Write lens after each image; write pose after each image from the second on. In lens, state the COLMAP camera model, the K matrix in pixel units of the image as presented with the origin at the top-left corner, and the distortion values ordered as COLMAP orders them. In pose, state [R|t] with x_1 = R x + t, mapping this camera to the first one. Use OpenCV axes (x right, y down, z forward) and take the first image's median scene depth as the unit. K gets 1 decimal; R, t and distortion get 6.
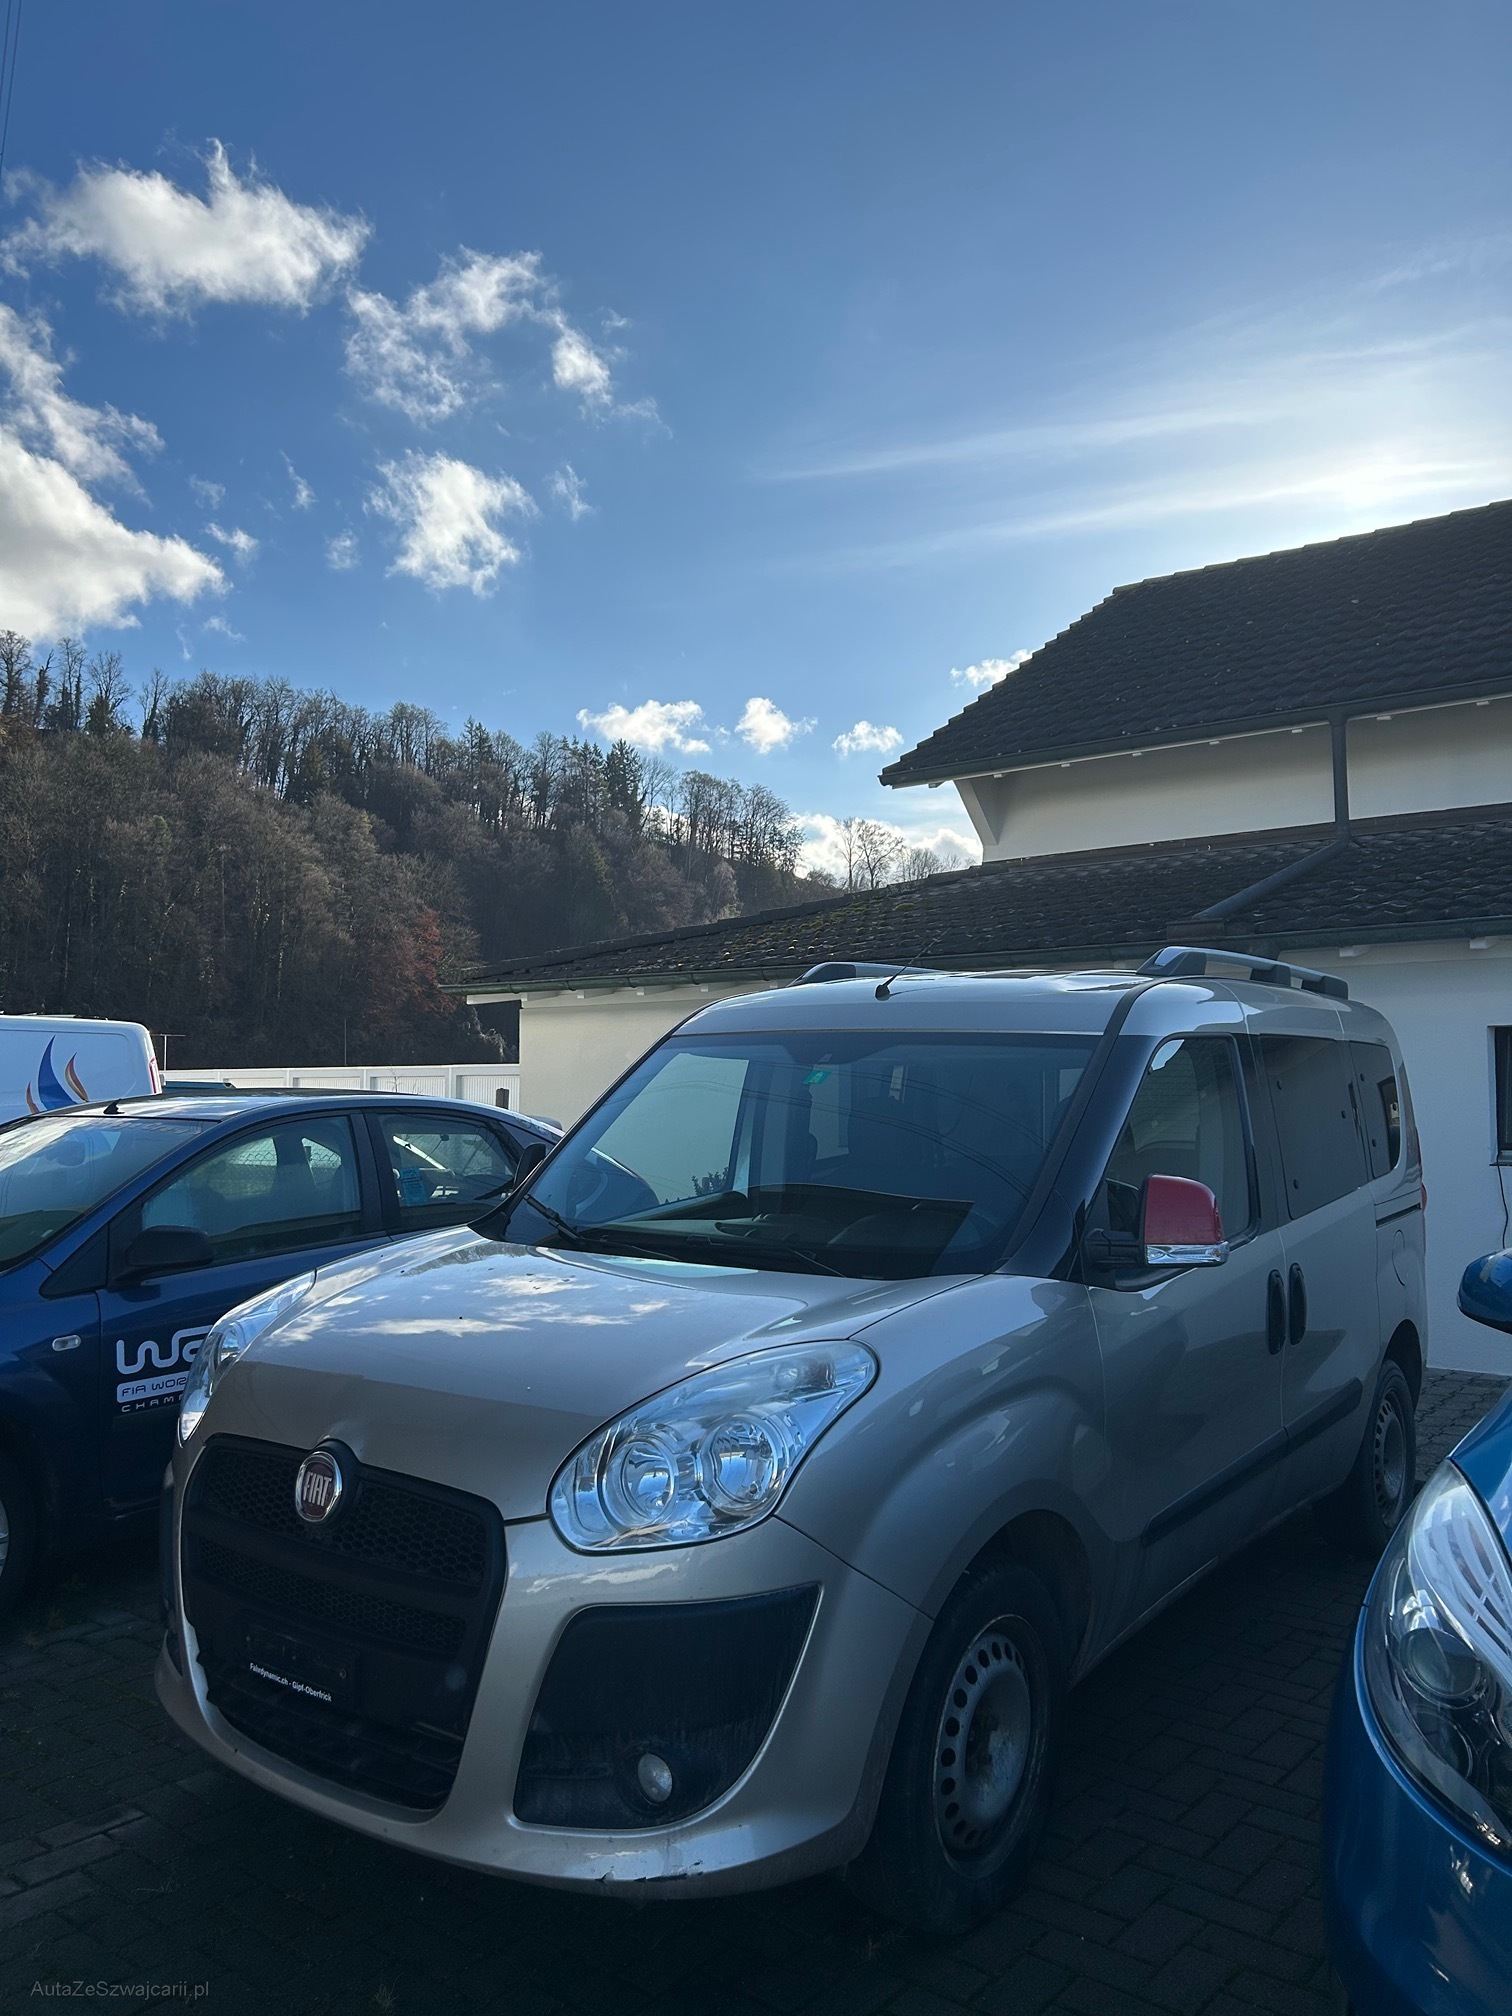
lens RADIAL K [[1500.7, 0, 749.3], [0, 1500.7, 1013.6], [0, 0, 1]] dist [0.054139, -0.067938]
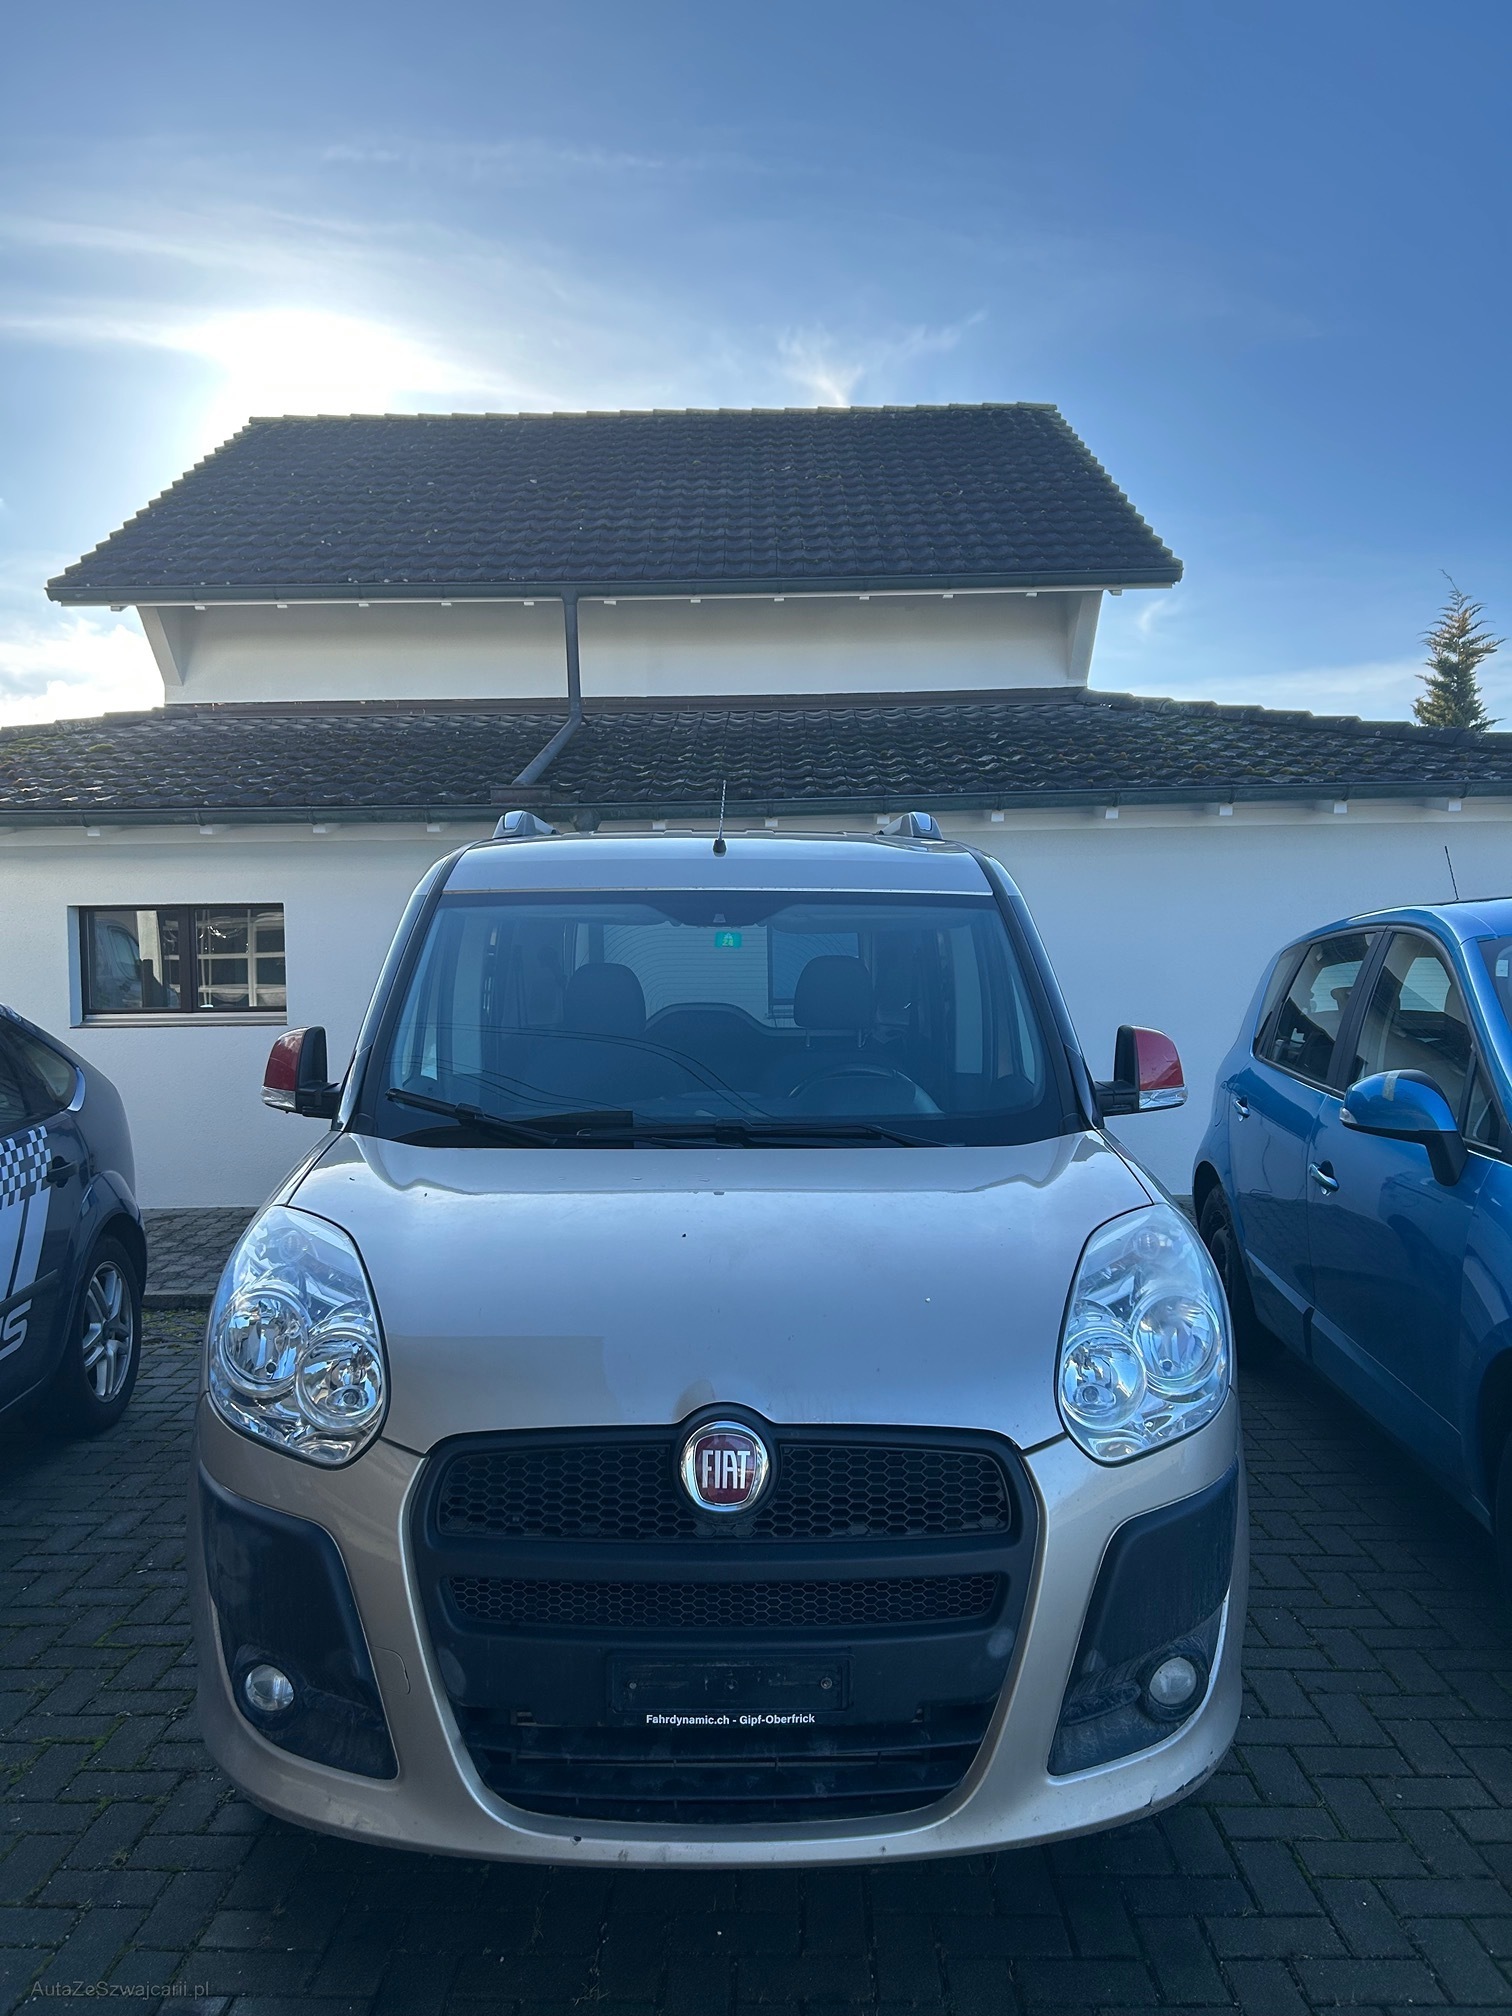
lens RADIAL K [[1500.7, 0, 749.3], [0, 1500.7, 1013.6], [0, 0, 1]] dist [0.054139, -0.067938]
pose [[0.792900, -0.035669, 0.608307, -0.155042], [-0.017159, 0.996582, 0.080802, 0.004762], [-0.609110, -0.074506, 0.789578, 0.086023]]
